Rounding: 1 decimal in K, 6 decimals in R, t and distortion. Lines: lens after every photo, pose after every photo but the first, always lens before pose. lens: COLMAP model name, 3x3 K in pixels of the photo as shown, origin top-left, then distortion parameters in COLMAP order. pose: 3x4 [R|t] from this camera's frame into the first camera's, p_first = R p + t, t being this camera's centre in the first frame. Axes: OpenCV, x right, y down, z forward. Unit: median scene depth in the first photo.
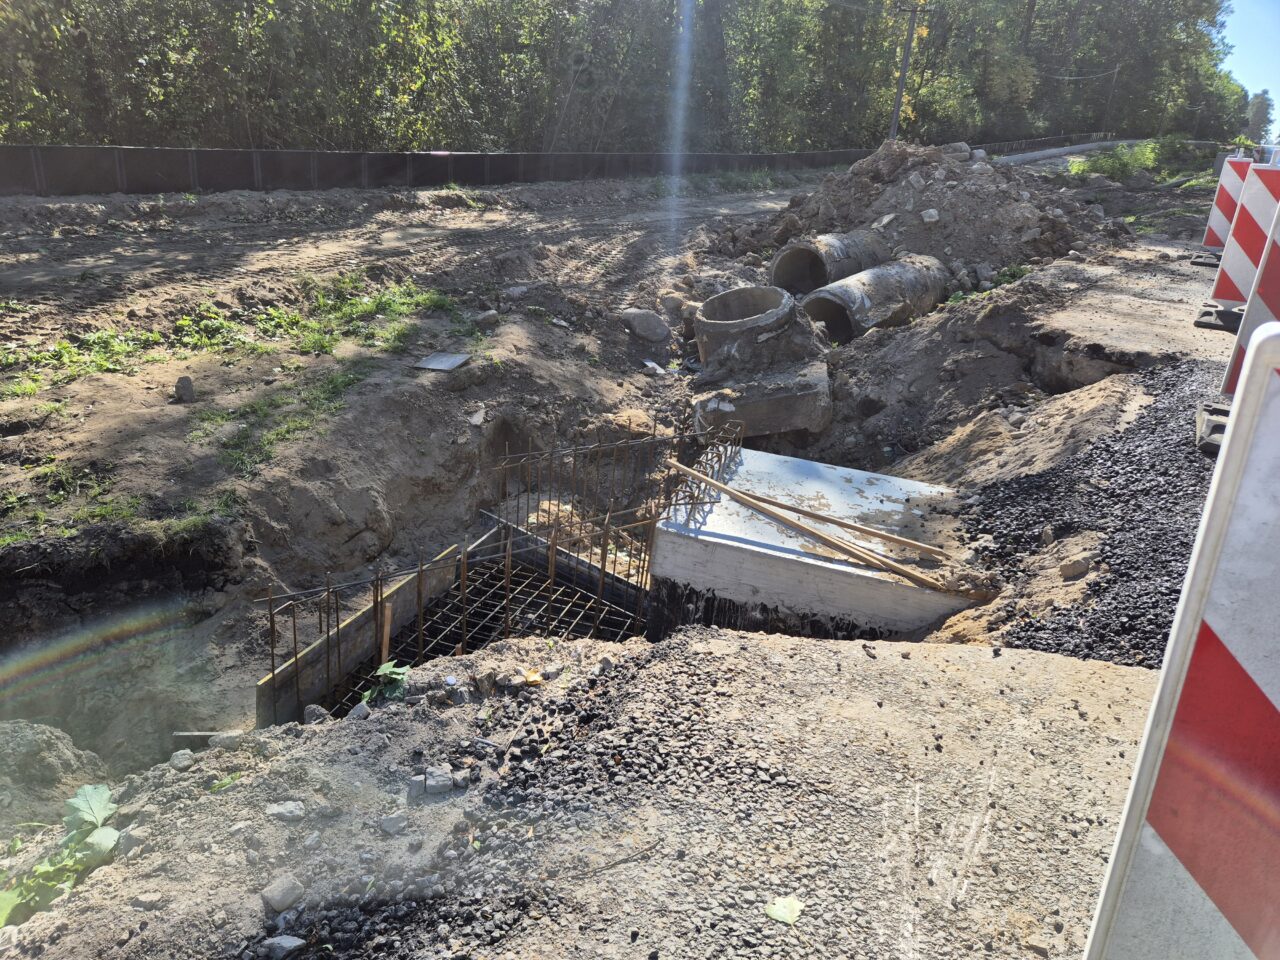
lens RADIAL K [[866.6, 0, 640.0], [0, 866.6, 488.2], [0, 0, 1]] dist [0.071378, -0.067440]
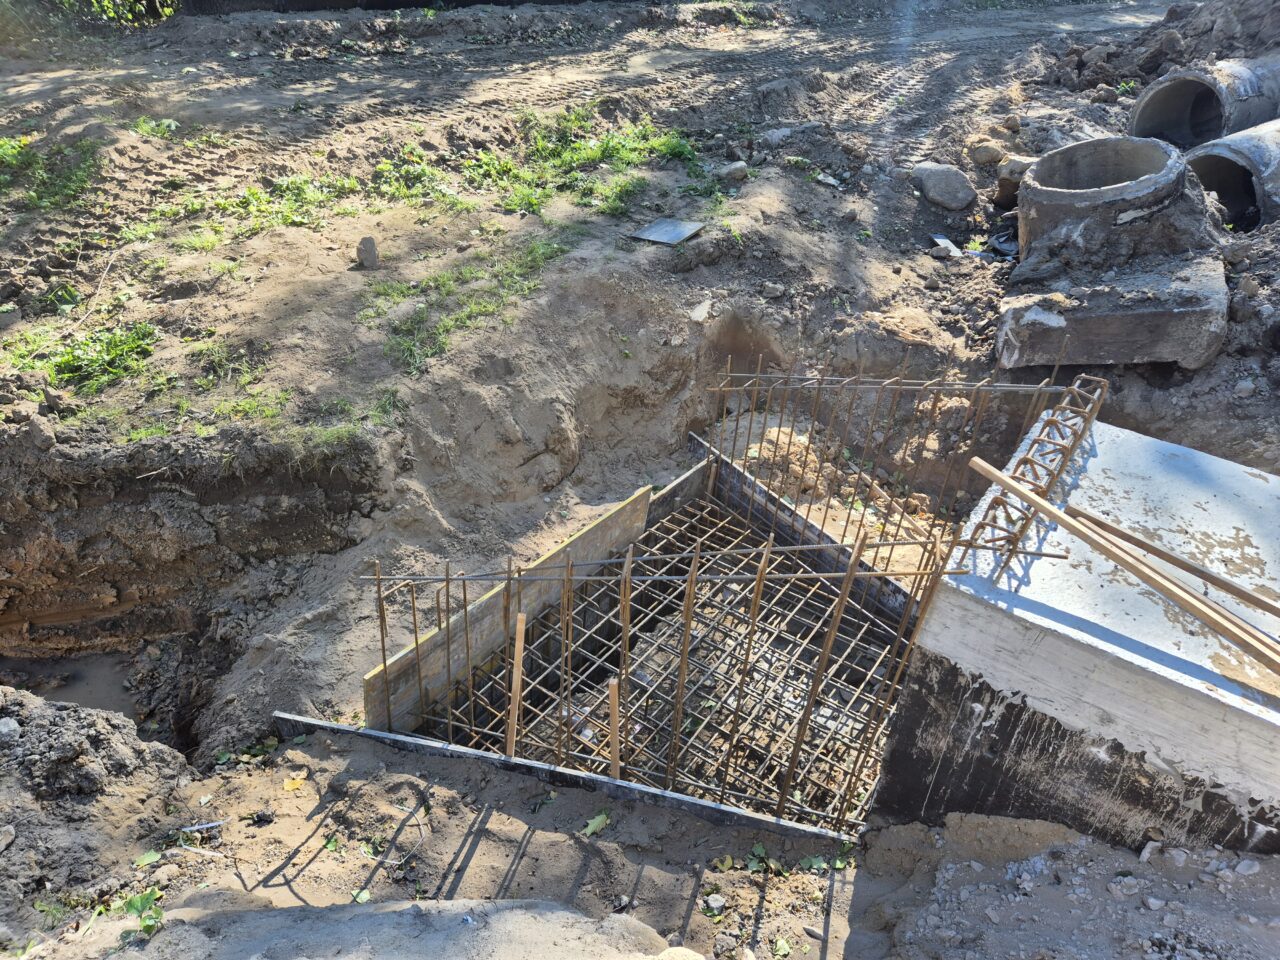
lens RADIAL K [[866.6, 0, 626.4], [0, 866.6, 490.7], [0, 0, 1]] dist [0.071378, -0.067440]
pose [[0.953142, 0.138674, -0.268869, -0.018216], [-0.090449, 0.978727, 0.184155, -0.059076], [0.288687, -0.151207, 0.945408, 0.213385]]
